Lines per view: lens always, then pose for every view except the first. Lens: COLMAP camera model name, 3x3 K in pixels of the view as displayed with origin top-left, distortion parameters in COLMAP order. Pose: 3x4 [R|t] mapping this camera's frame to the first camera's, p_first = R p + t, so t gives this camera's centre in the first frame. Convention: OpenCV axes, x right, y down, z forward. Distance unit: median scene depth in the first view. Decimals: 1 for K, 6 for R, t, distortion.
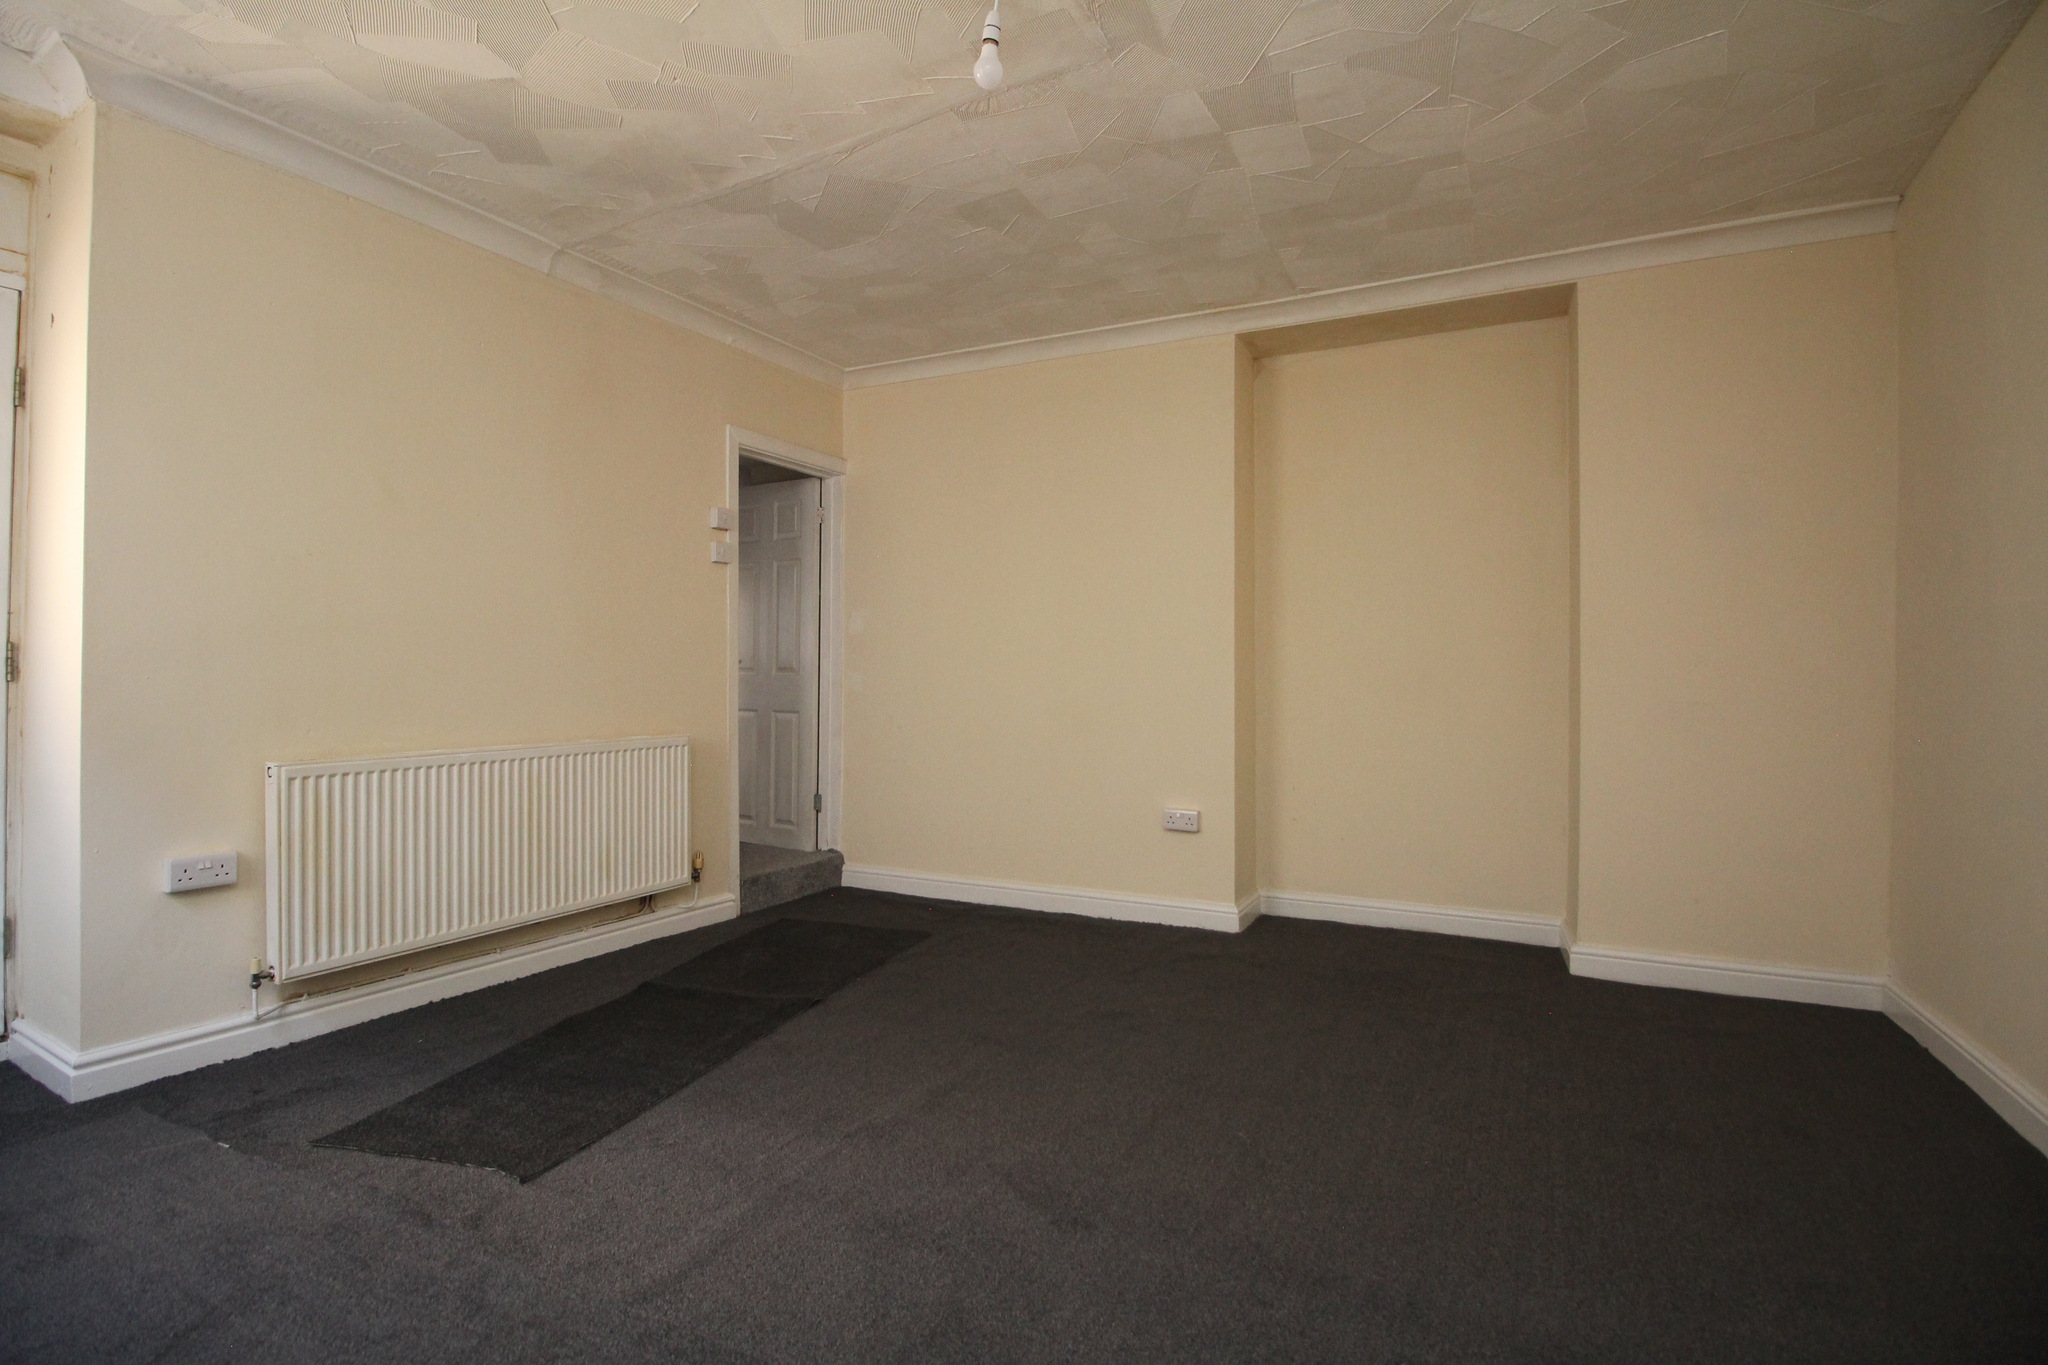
lens RADIAL K [[947.5, 0, 1024.0], [0, 947.5, 682.5], [0, 0, 1]] dist [-0.001109, -0.000441]
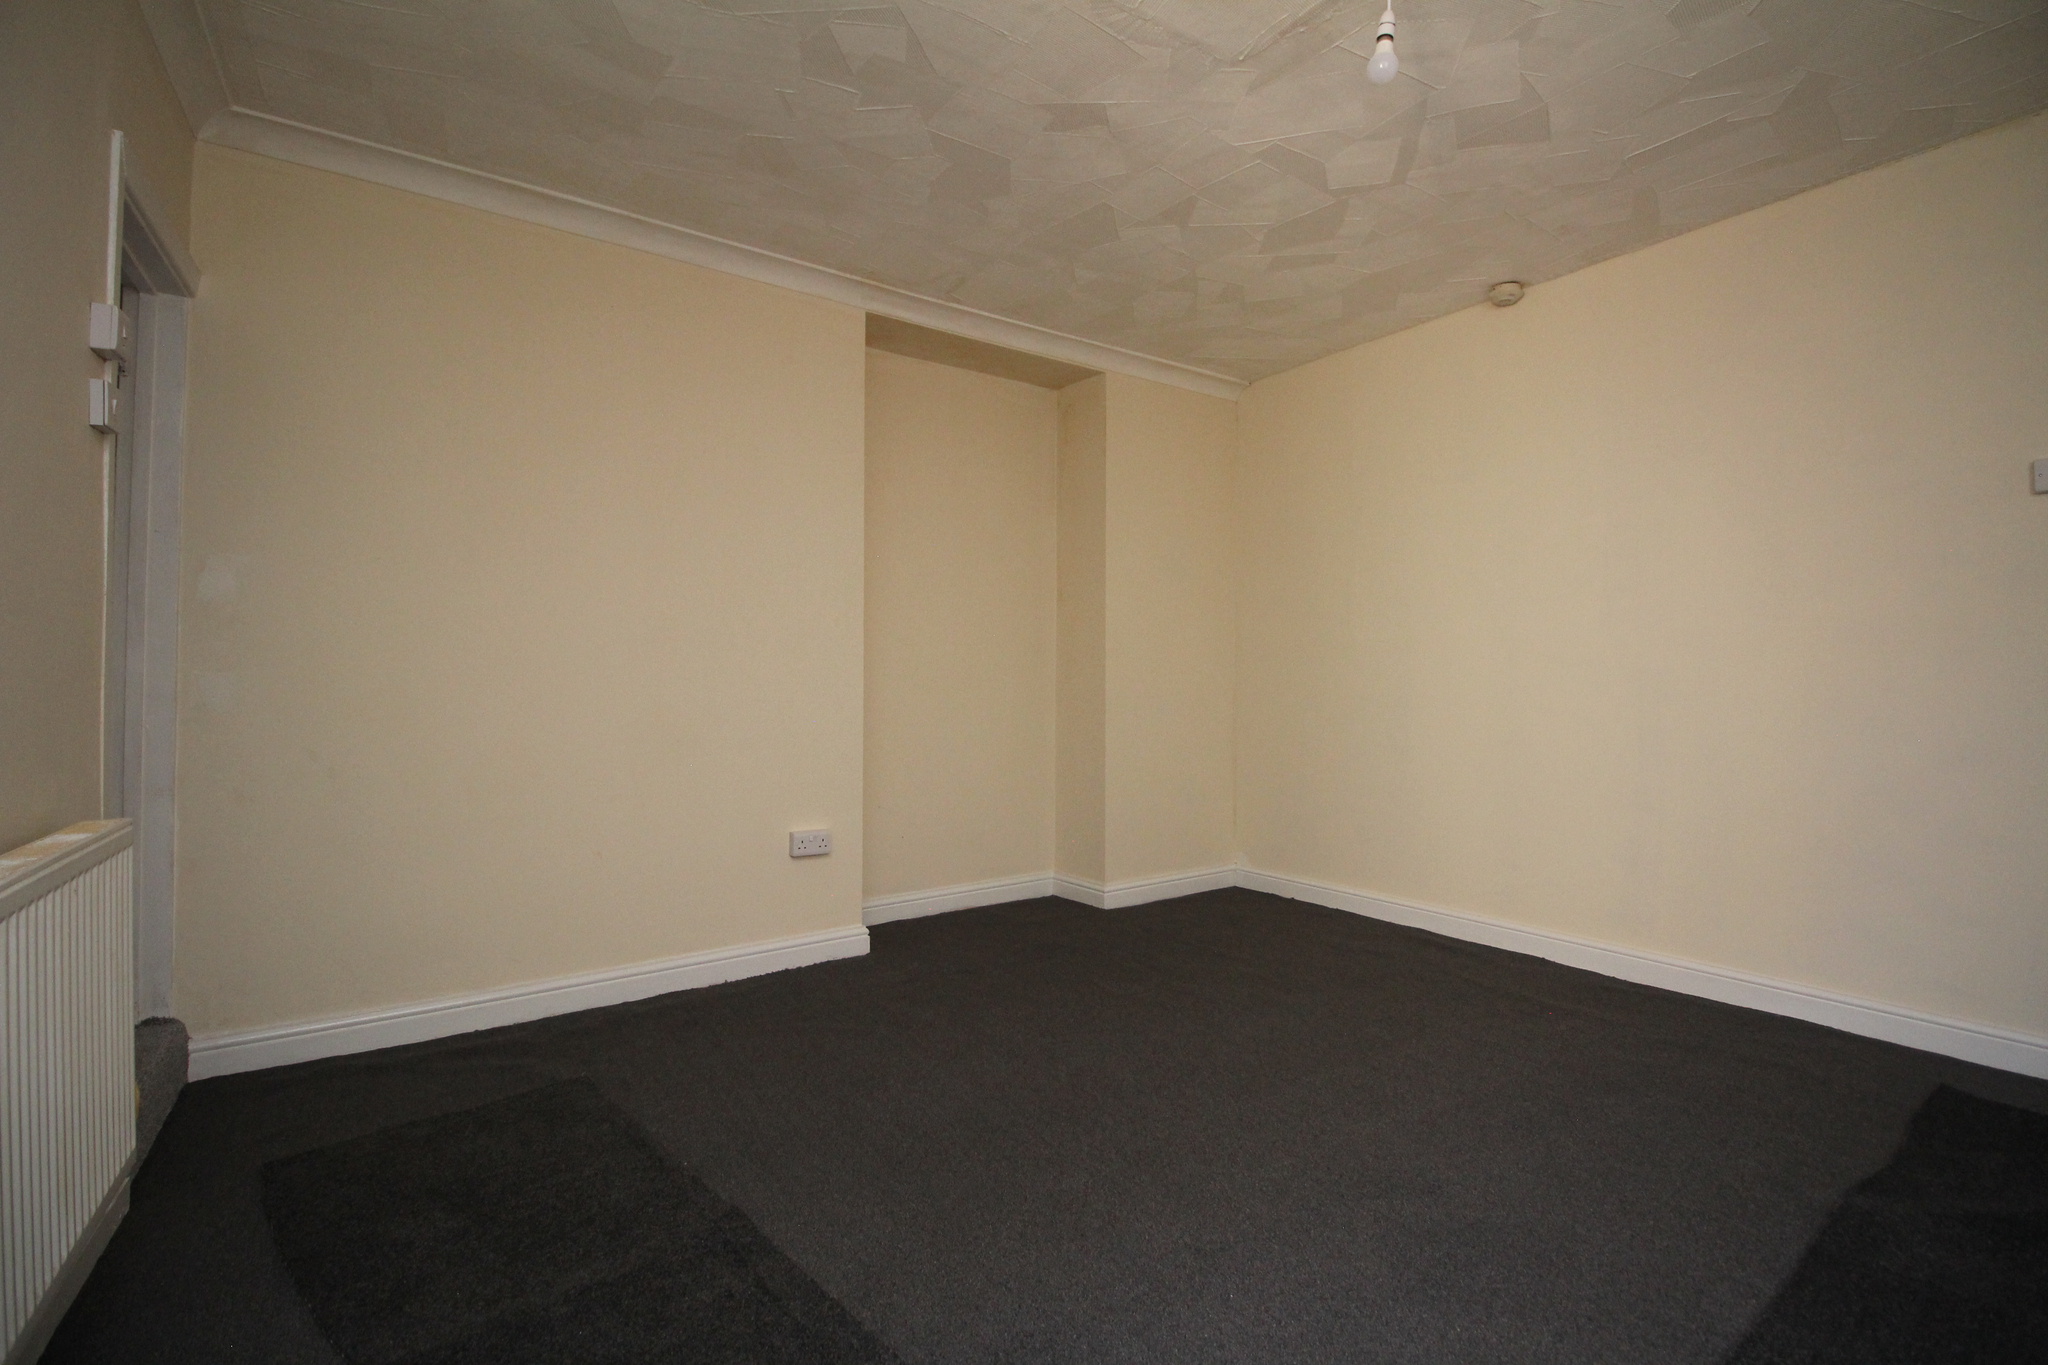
lens RADIAL K [[947.9, 0, 1024.8], [0, 947.9, 662.5], [0, 0, 1]] dist [0.000345, -0.010724]
pose [[0.471473, 0.011004, 0.881812, -0.556182], [0.008139, 0.999825, -0.016828, -0.003878], [-0.881843, 0.015111, 0.471301, 0.450632]]
